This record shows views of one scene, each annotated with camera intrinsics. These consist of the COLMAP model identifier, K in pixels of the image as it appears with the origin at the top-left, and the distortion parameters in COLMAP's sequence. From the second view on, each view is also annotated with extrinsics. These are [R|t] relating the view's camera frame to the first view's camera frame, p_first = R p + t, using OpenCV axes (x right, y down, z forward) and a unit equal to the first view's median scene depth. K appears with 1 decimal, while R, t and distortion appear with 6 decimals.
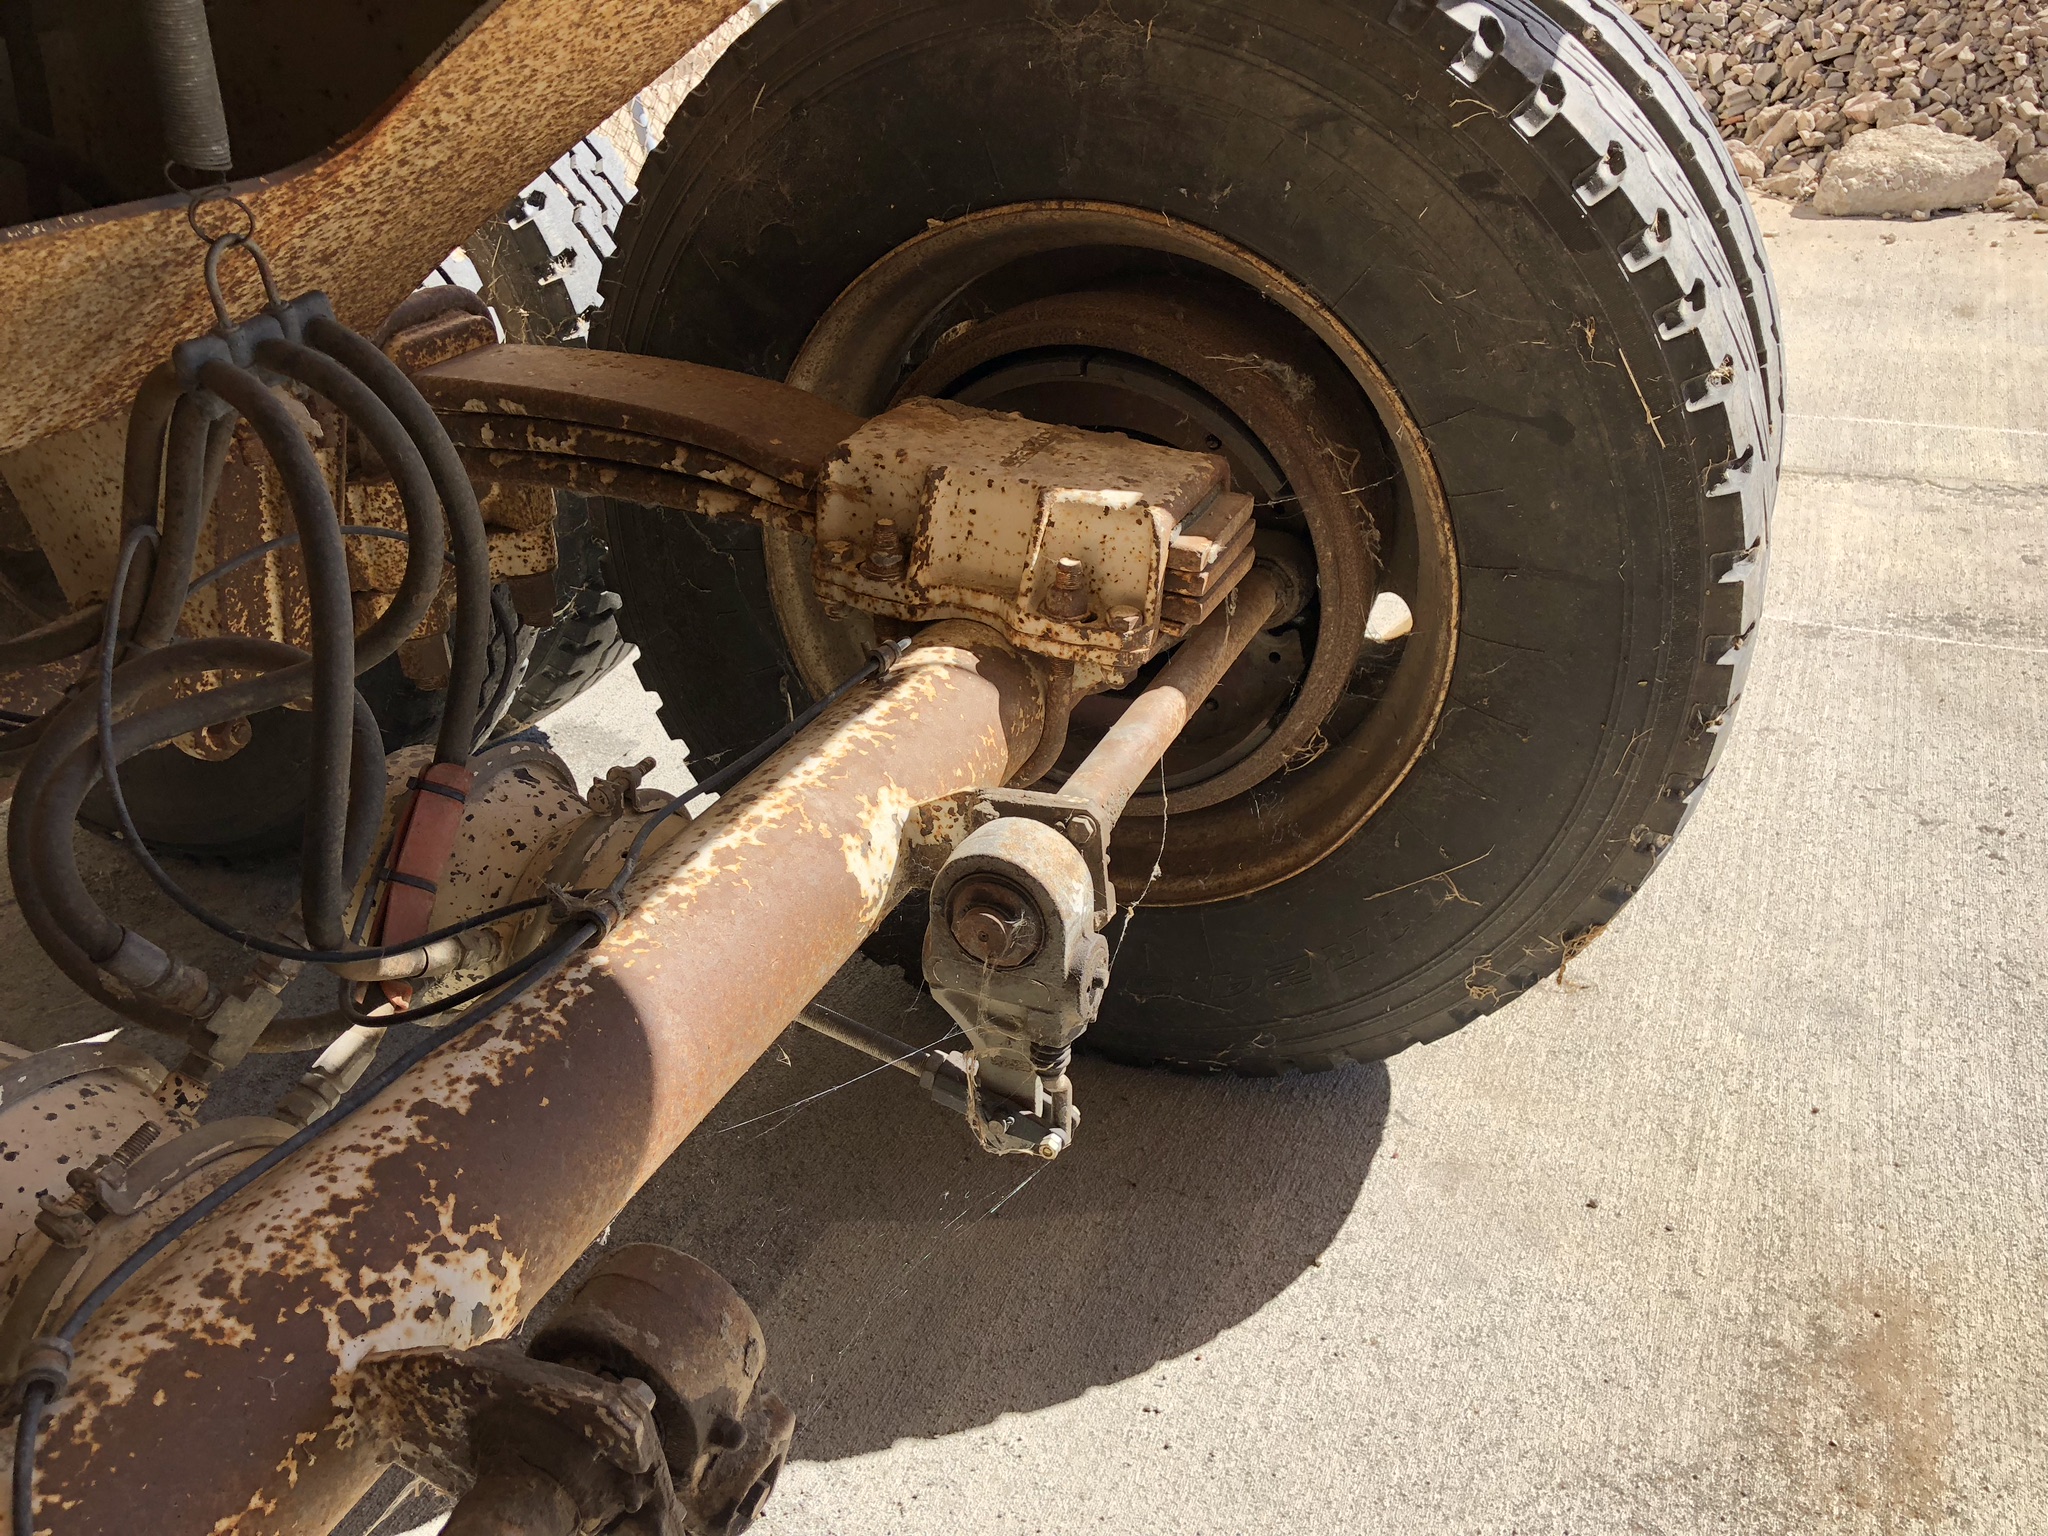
lens RADIAL K [[1658.8, 0, 1023.6], [0, 1658.8, 774.3], [0, 0, 1]] dist [0.044343, -0.041468]
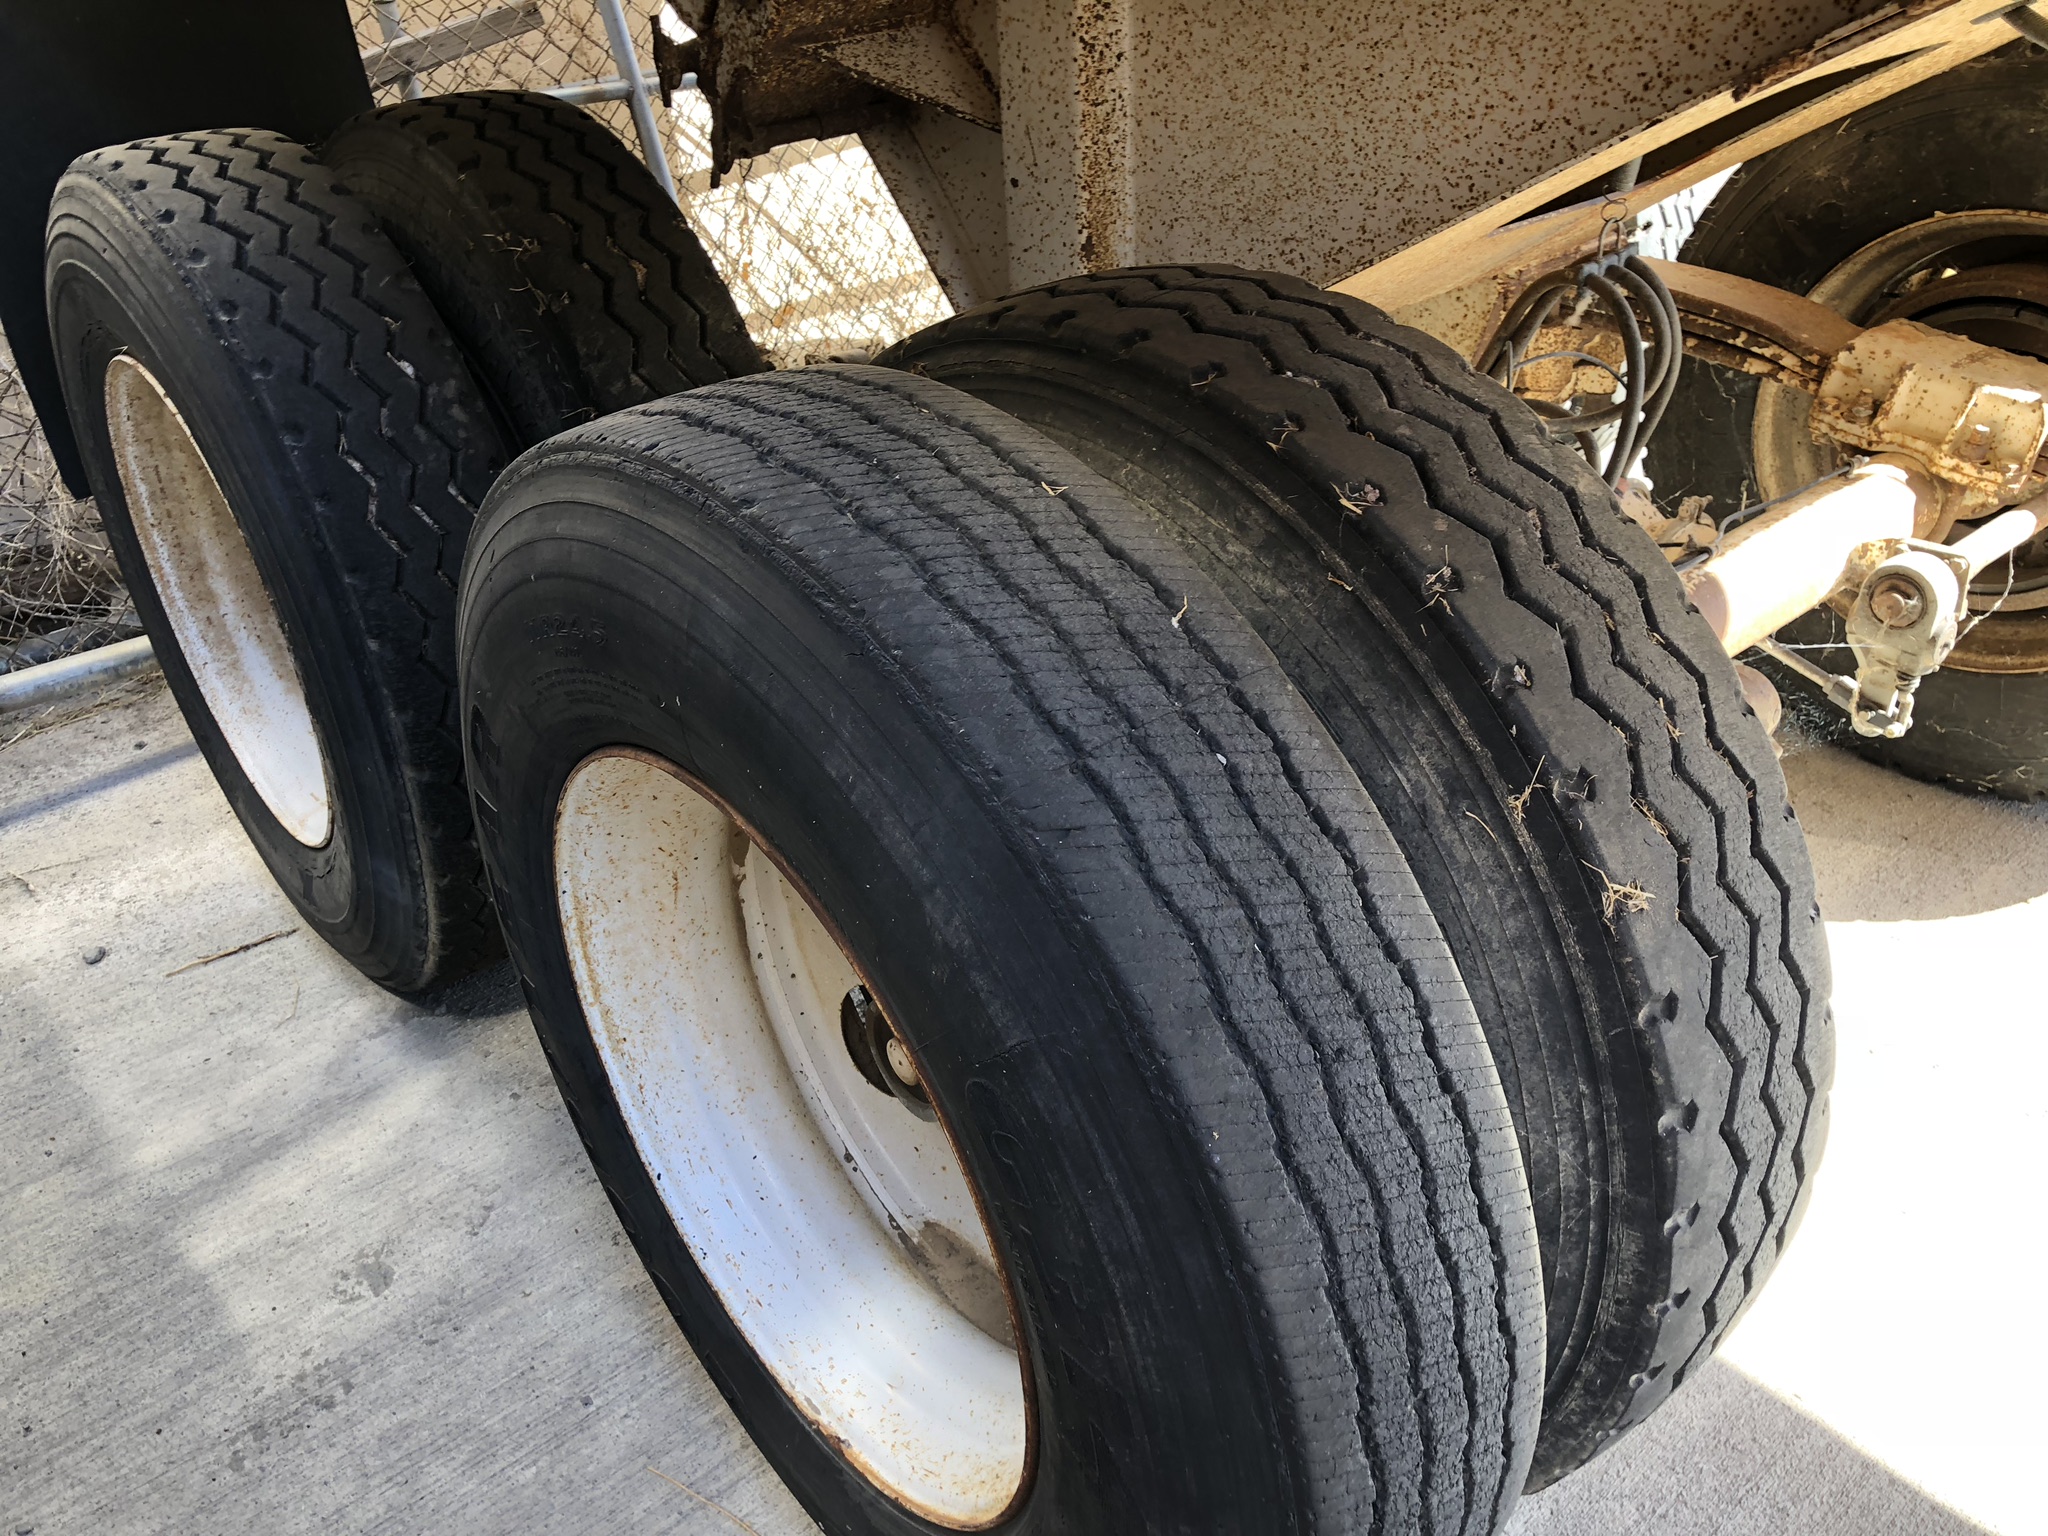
lens RADIAL K [[1658.8, 0, 1019.8], [0, 1658.8, 756.9], [0, 0, 1]] dist [0.044343, -0.041468]
pose [[0.891787, 0.230130, -0.389560, -0.103439], [-0.198703, 0.972716, 0.119751, 0.188859], [0.406489, -0.029385, 0.913183, -0.981135]]
